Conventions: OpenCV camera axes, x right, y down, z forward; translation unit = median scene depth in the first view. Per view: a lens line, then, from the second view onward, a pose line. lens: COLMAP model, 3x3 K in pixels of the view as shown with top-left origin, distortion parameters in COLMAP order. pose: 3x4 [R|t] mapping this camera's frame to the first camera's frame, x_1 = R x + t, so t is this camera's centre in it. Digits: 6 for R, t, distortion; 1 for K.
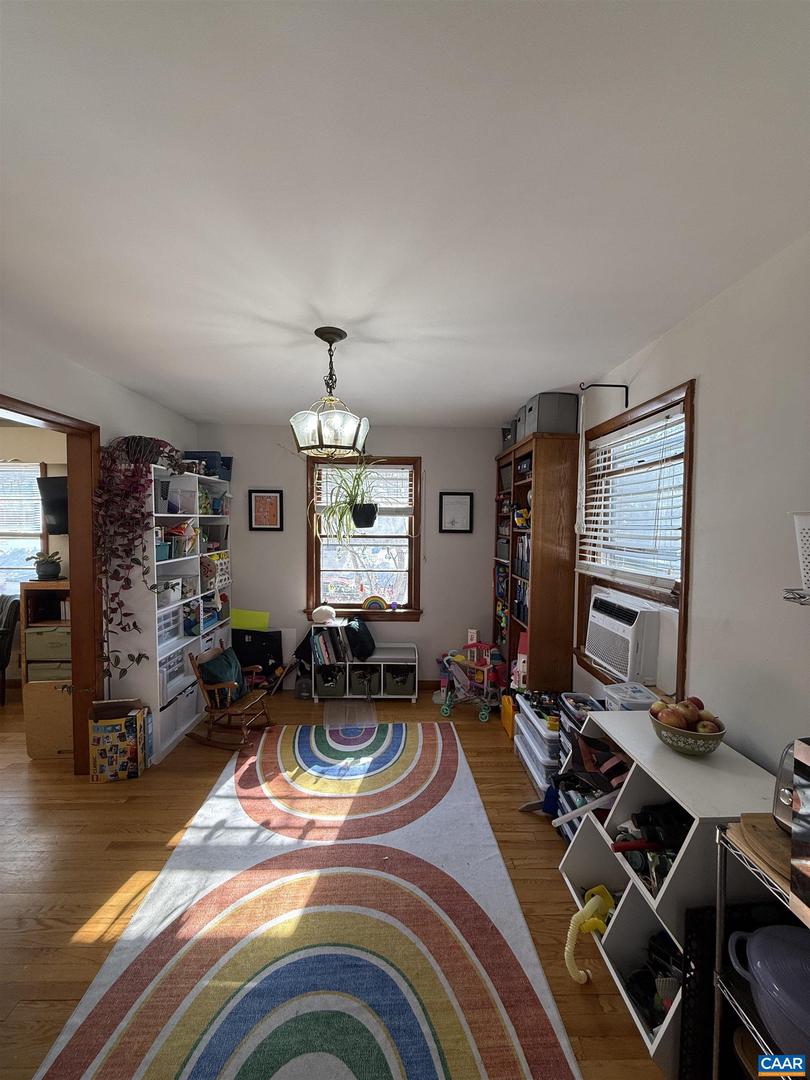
lens RADIAL K [[429.6, 0, 405.0], [0, 429.6, 540.0], [0, 0, 1]] dist [0.000101, 0.000648]
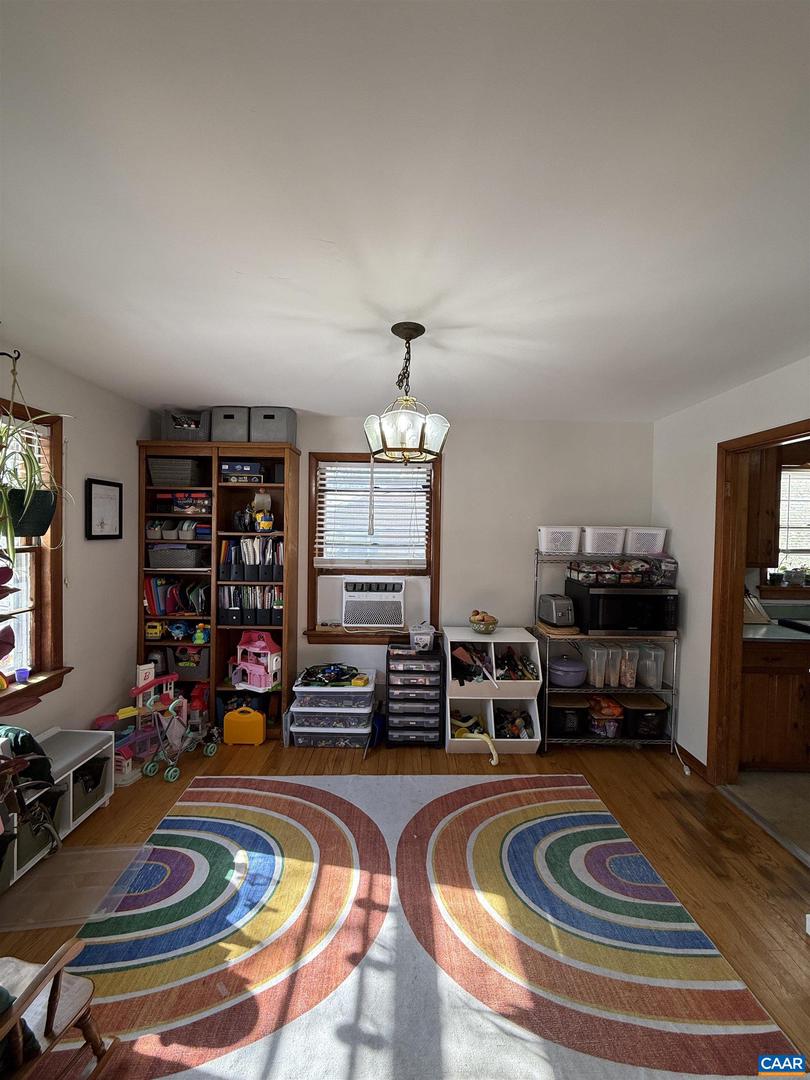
lens RADIAL K [[429.5, 0, 405.0], [0, 429.5, 540.0], [0, 0, 1]] dist [0.001823, 0.000181]
pose [[0.023559, -0.038652, 0.998975, -1.049158], [0.027694, 0.998894, 0.037995, -0.053116], [-0.999339, 0.026771, 0.024603, 0.924581]]
